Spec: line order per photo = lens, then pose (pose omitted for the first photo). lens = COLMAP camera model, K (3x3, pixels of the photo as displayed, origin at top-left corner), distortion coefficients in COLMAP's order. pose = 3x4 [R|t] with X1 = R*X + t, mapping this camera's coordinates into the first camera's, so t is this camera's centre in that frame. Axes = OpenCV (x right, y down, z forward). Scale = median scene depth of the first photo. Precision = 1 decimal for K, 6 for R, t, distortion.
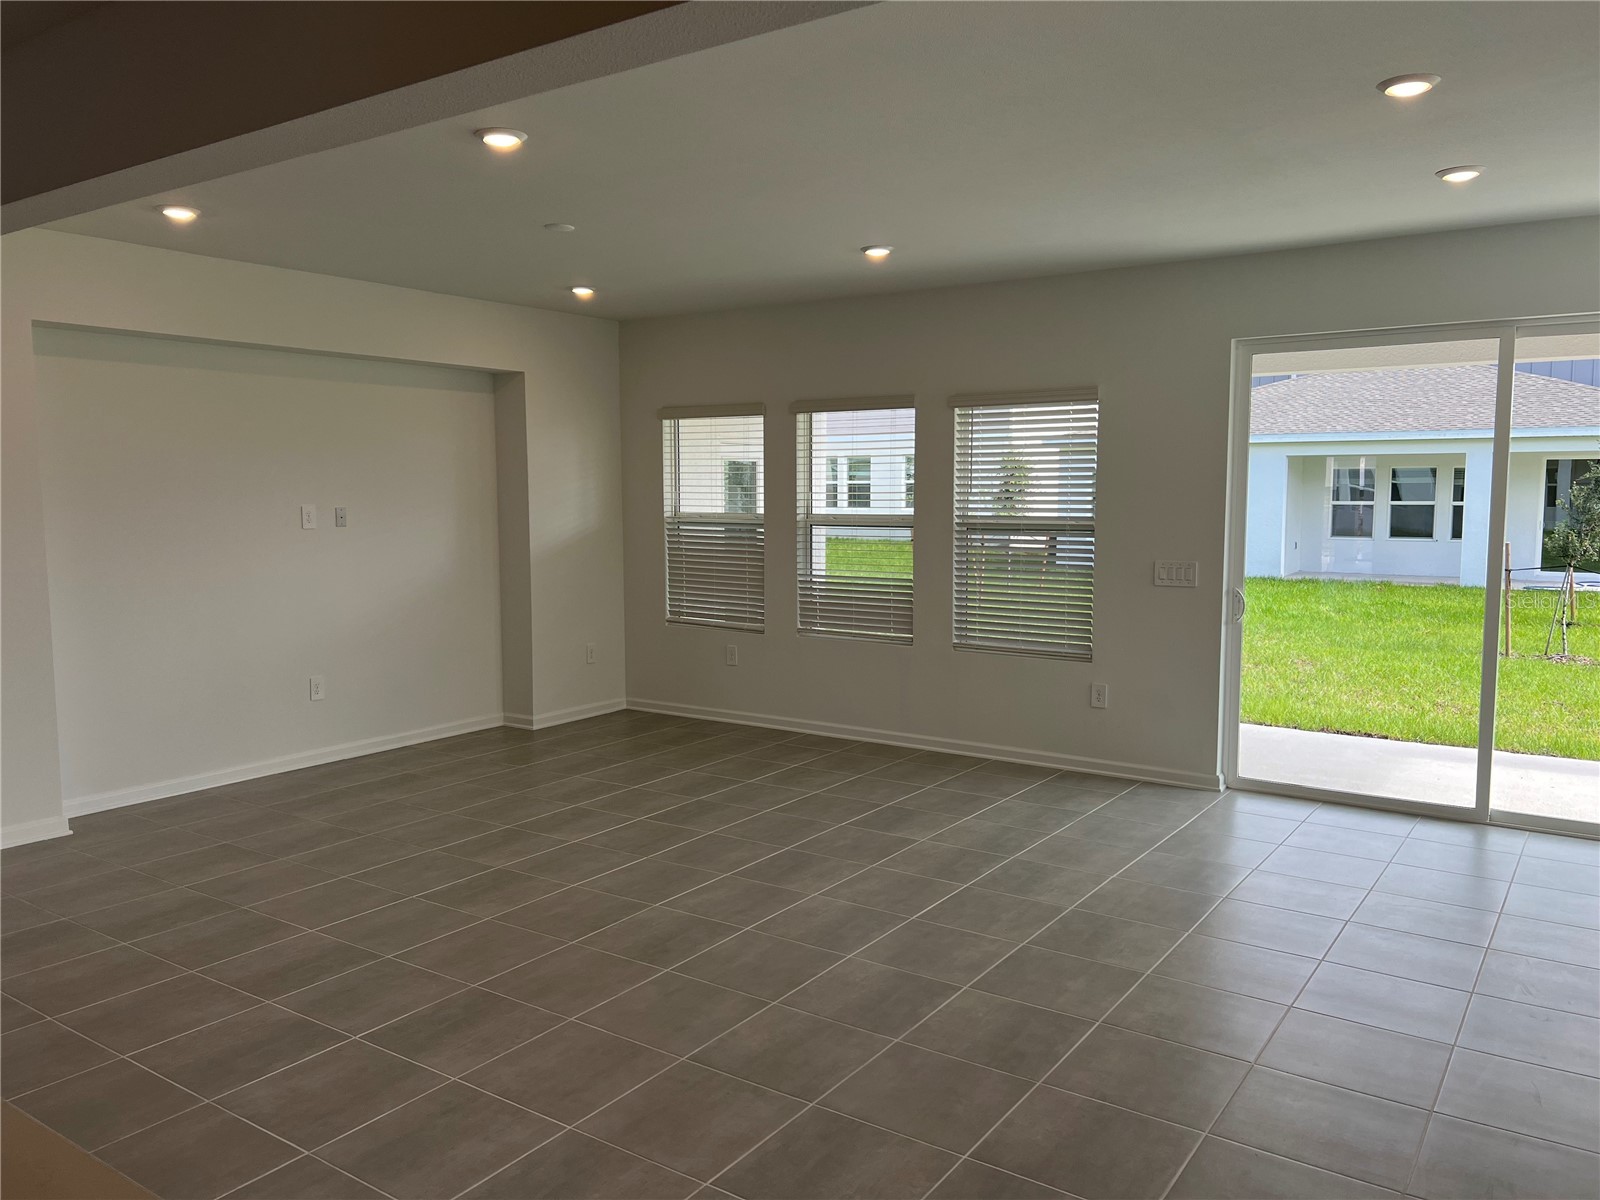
lens RADIAL K [[1183.2, 0, 797.1], [0, 1183.2, 607.1], [0, 0, 1]] dist [0.016468, -0.003673]
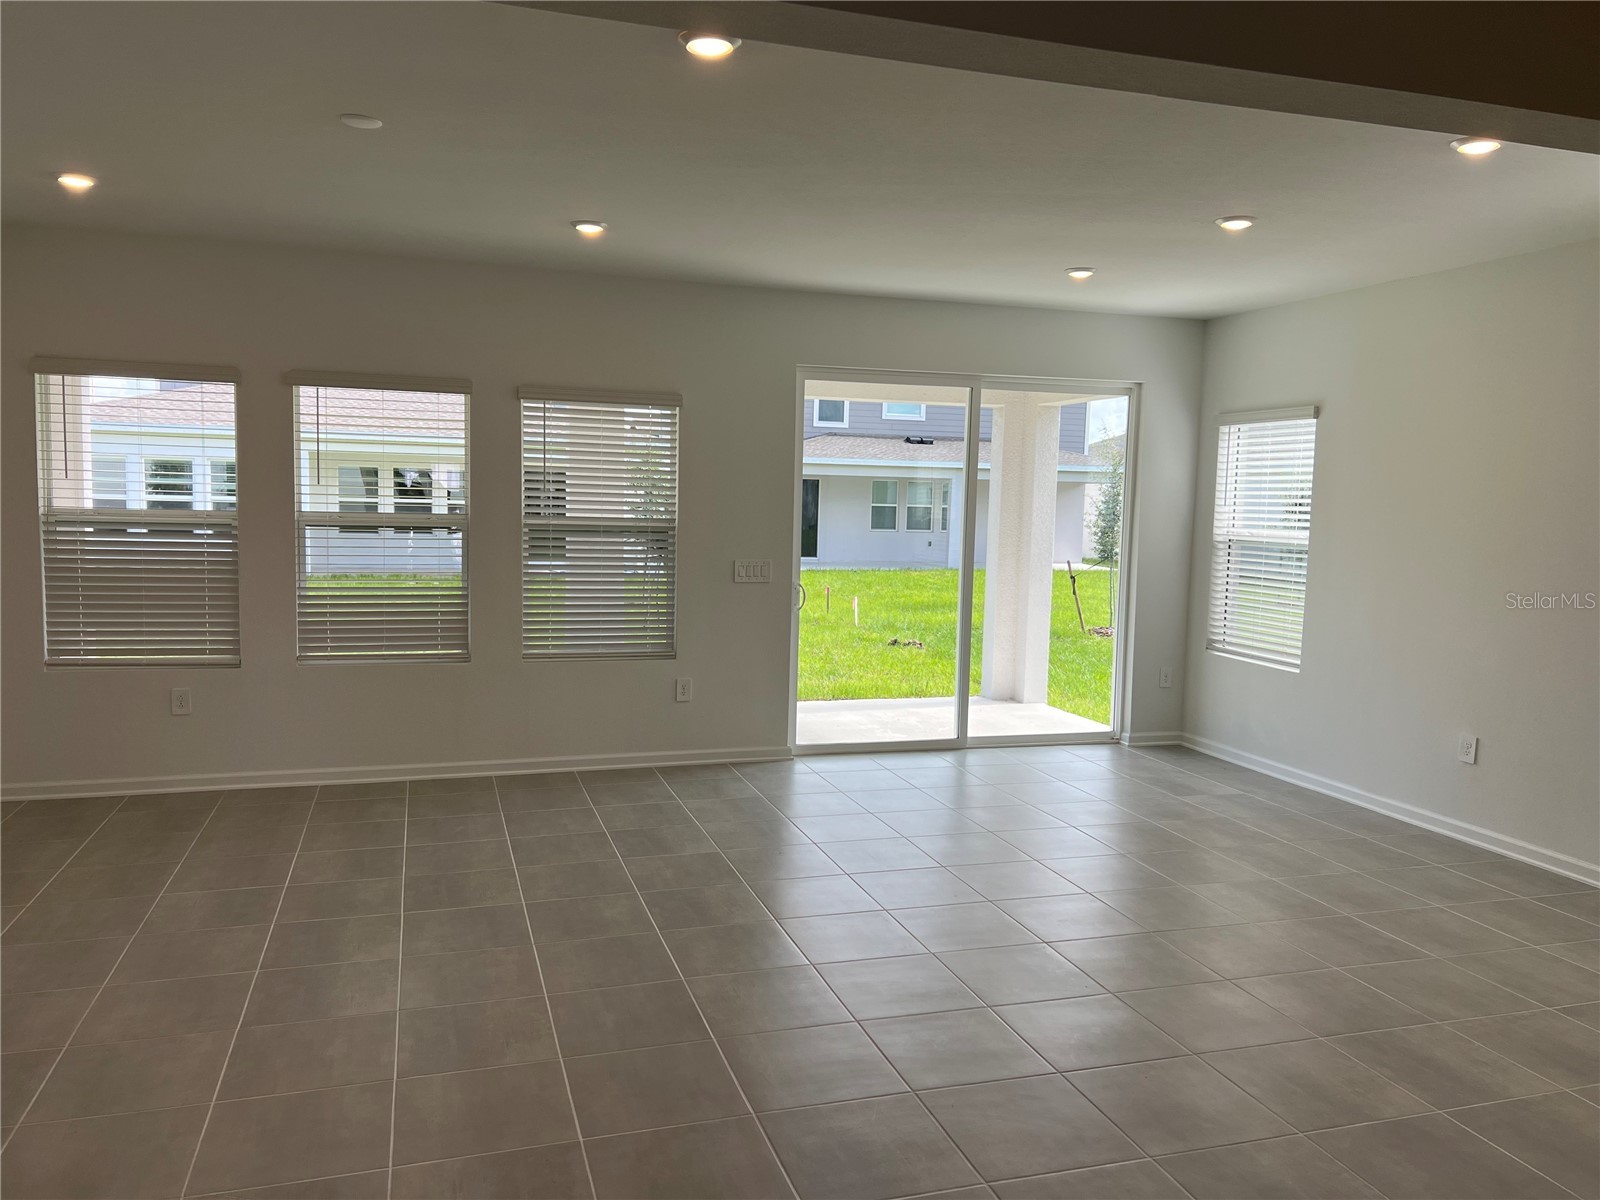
lens RADIAL K [[1183.2, 0, 797.1], [0, 1183.2, 607.1], [0, 0, 1]] dist [0.016468, -0.003673]
pose [[0.599452, -0.057379, 0.798351, -0.531433], [0.054899, 0.998026, 0.030508, -0.025282], [-0.798526, 0.025540, 0.601419, 0.306471]]
